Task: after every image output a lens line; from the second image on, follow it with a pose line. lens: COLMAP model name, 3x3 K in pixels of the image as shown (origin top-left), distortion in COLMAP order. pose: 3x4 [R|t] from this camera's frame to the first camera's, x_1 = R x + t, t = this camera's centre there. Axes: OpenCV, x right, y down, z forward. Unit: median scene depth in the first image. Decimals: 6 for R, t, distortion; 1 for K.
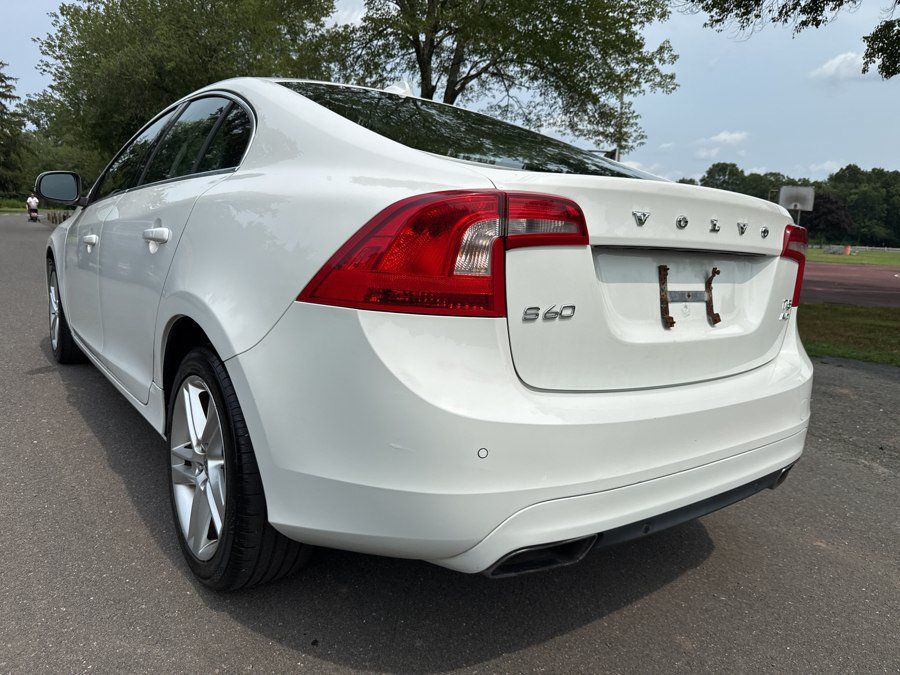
lens RADIAL K [[645.1, 0, 443.0], [0, 645.1, 337.1], [0, 0, 1]] dist [-0.008253, -0.007372]
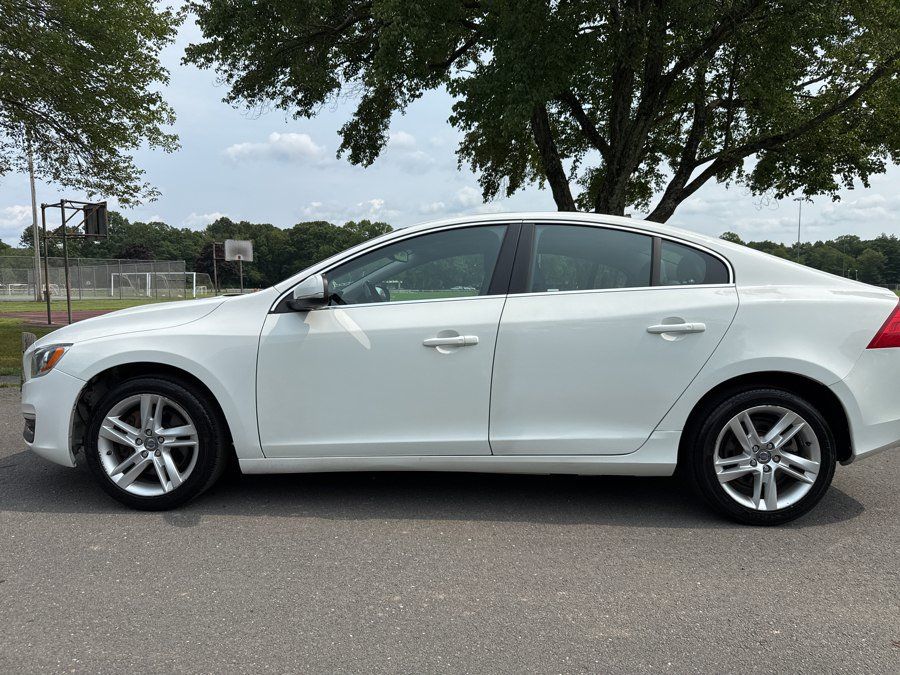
lens RADIAL K [[639.9, 0, 447.4], [0, 639.9, 339.4], [0, 0, 1]] dist [0.028122, -0.043774]
pose [[0.622465, -0.105477, 0.775507, -1.995952], [0.157691, 0.987458, 0.007733, -0.233782], [-0.766597, 0.117477, 0.631291, 0.489353]]
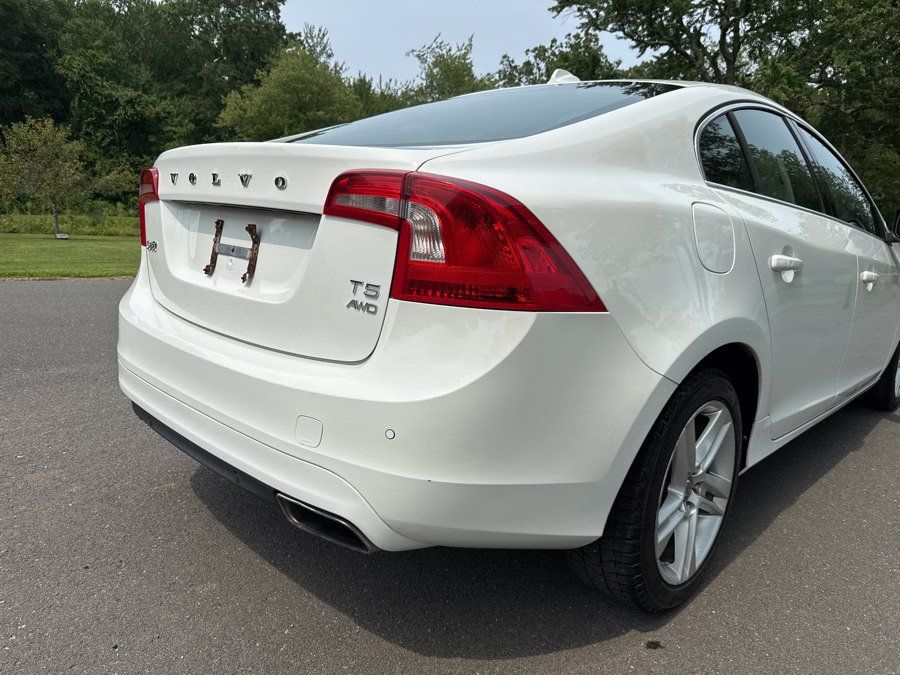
lens RADIAL K [[642.0, 0, 448.1], [0, 642.0, 337.4], [0, 0, 1]] dist [-0.003386, -0.008911]
pose [[0.170626, 0.144841, -0.974632, 1.193899], [-0.209780, 0.971800, 0.107694, -0.091405], [0.962746, 0.186083, 0.196199, 0.947674]]
